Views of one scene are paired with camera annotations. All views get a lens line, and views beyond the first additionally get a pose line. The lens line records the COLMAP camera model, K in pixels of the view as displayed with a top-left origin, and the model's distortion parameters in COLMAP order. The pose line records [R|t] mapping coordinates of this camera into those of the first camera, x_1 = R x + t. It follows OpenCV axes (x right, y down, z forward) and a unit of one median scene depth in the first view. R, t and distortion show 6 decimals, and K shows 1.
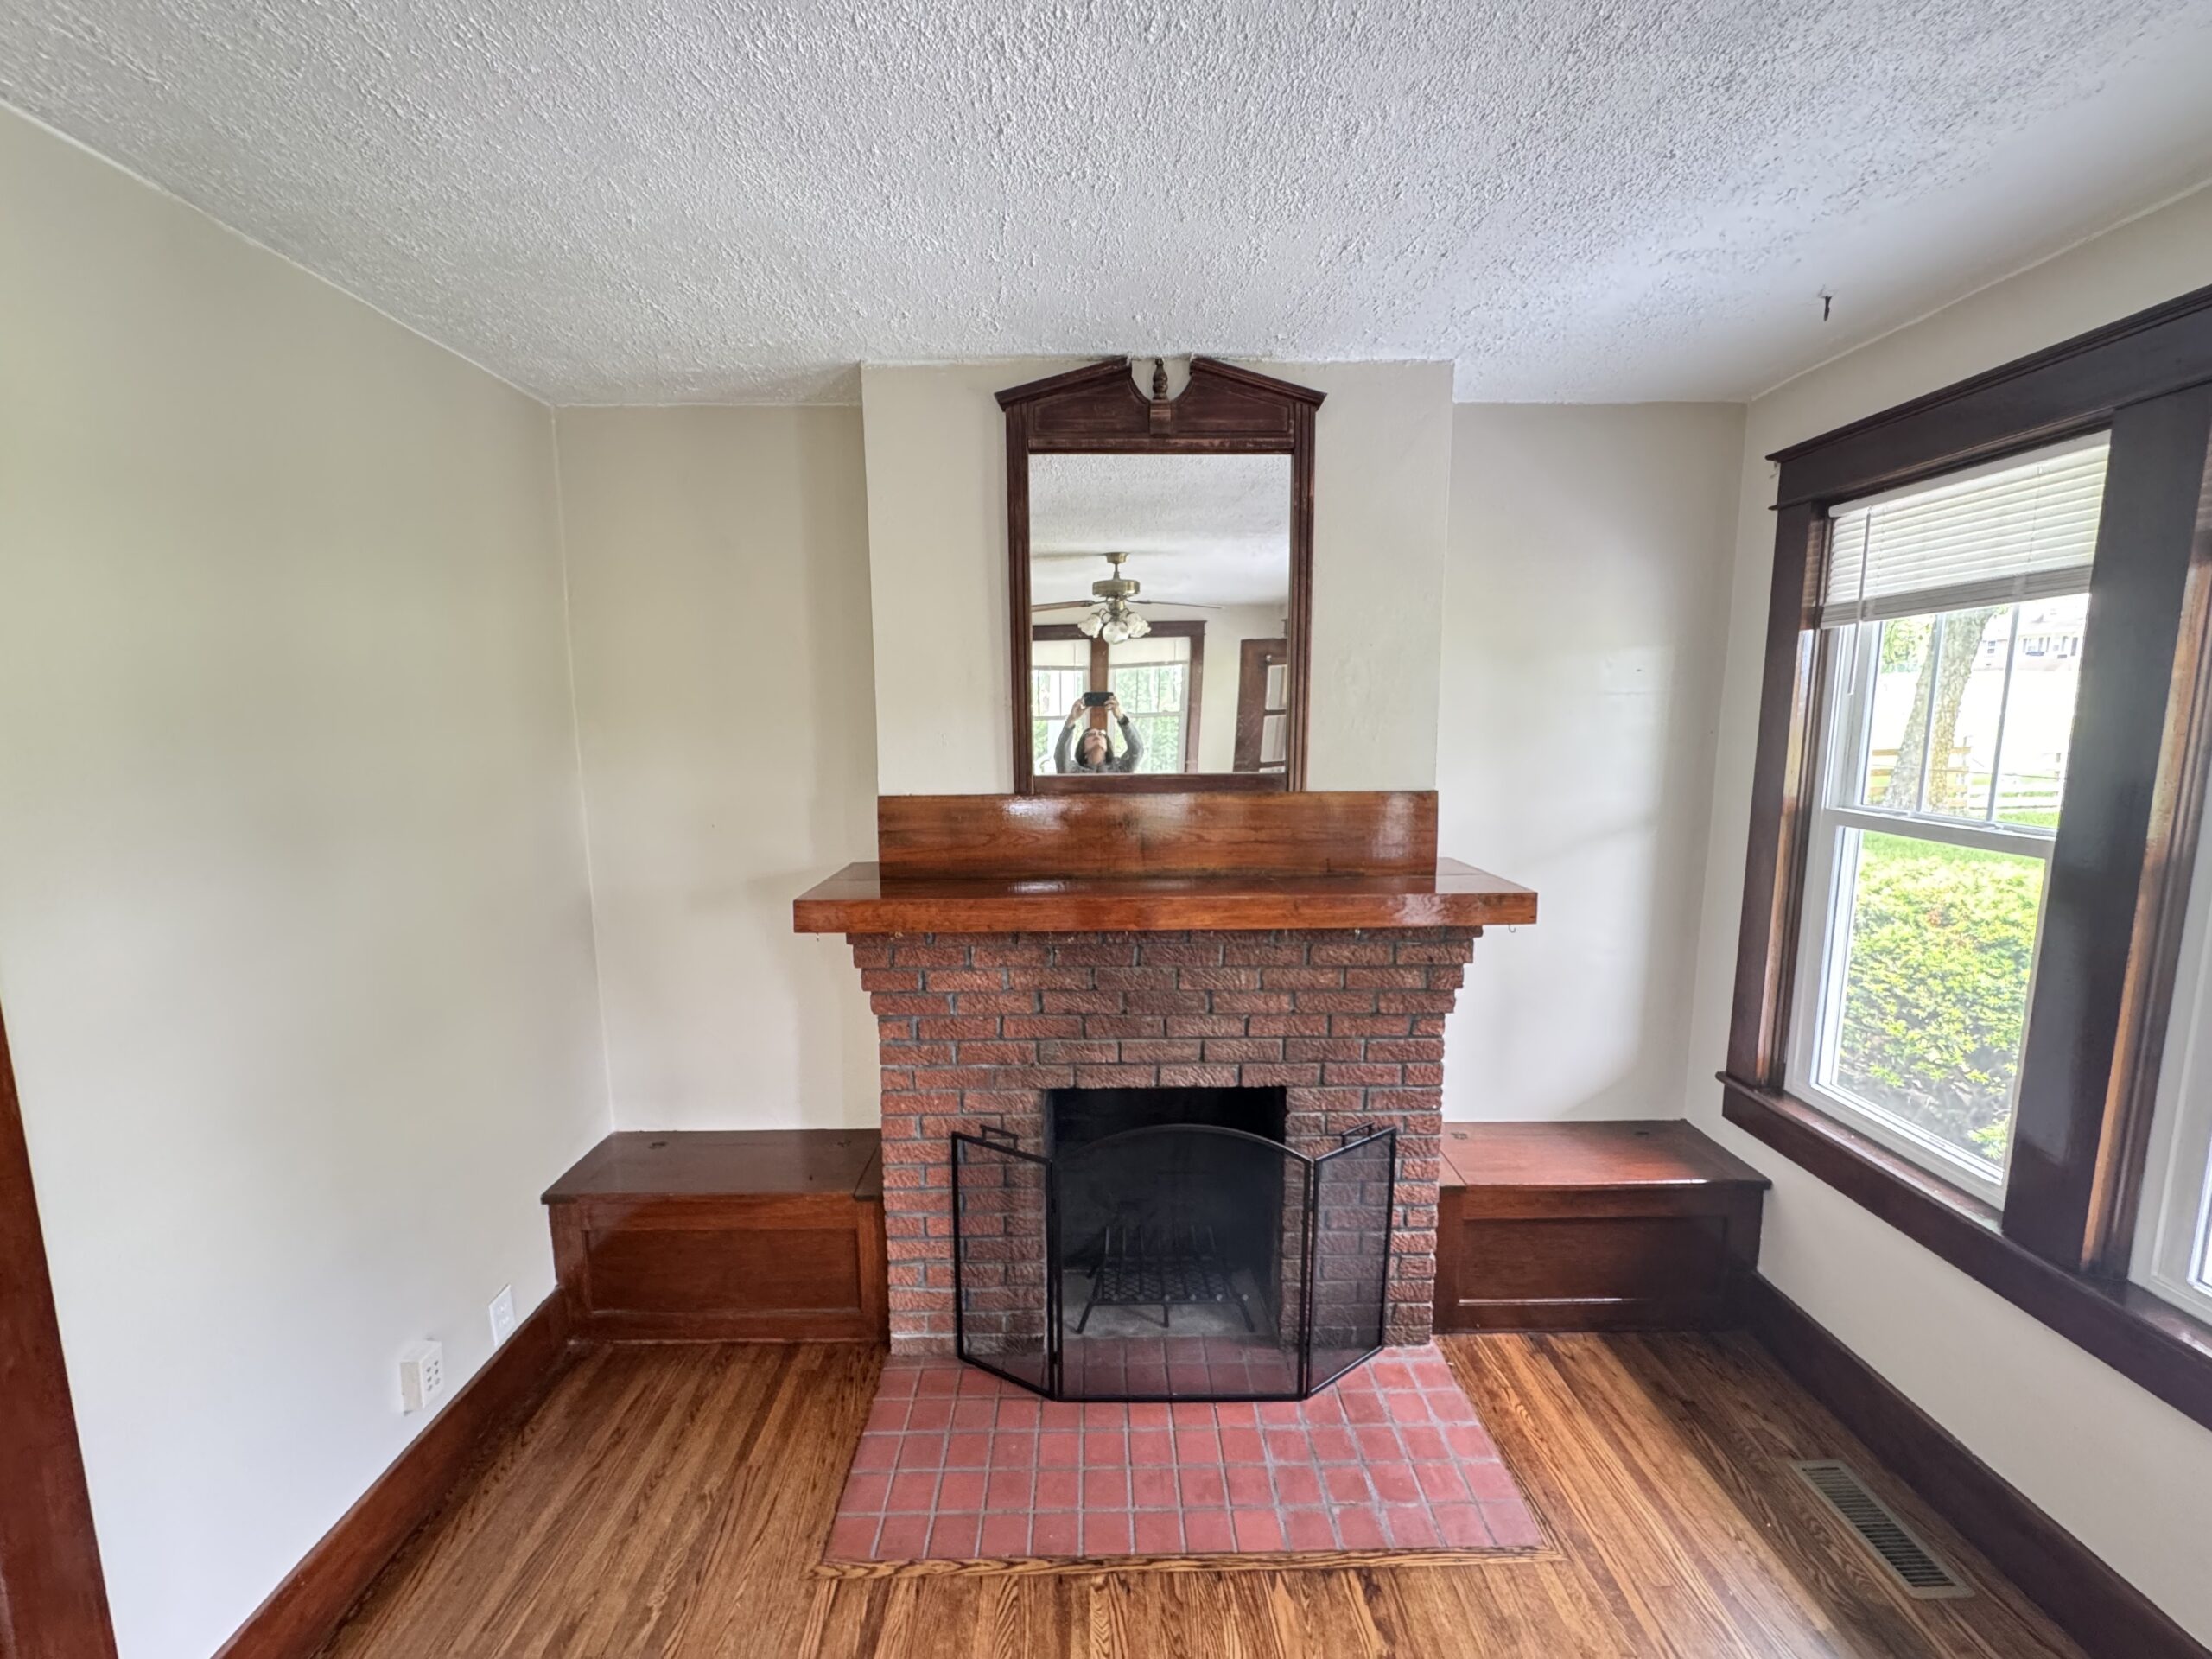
lens RADIAL K [[883.8, 0, 1097.3], [0, 883.8, 827.4], [0, 0, 1]] dist [-0.003991, 0.000408]
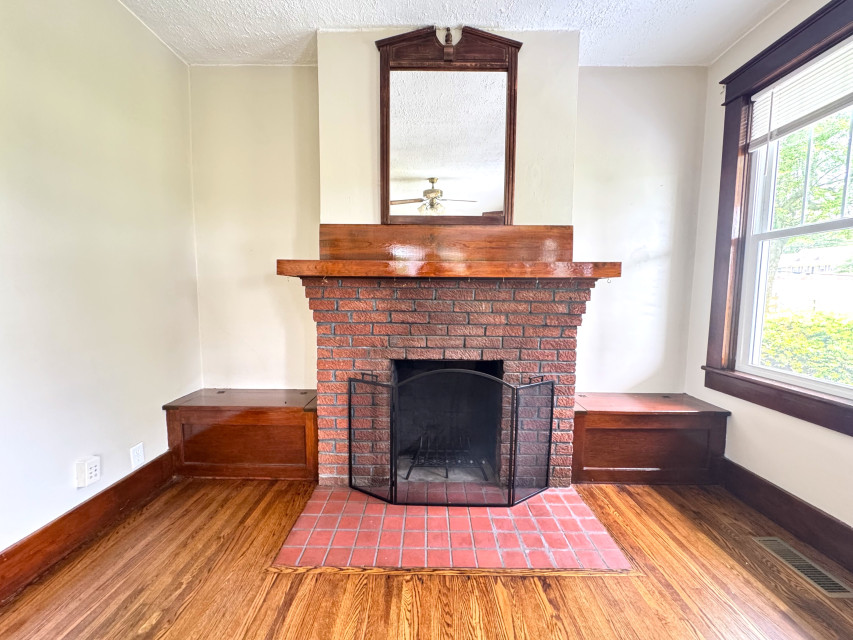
lens RADIAL K [[340.8, 0, 423.1], [0, 340.8, 319.2], [0, 0, 1]] dist [-0.003991, 0.000408]
pose [[0.999695, 0.016375, -0.018474, 0.032388], [-0.017320, 0.998487, -0.052180, 0.247999], [0.017592, 0.052484, 0.998467, 0.162658]]
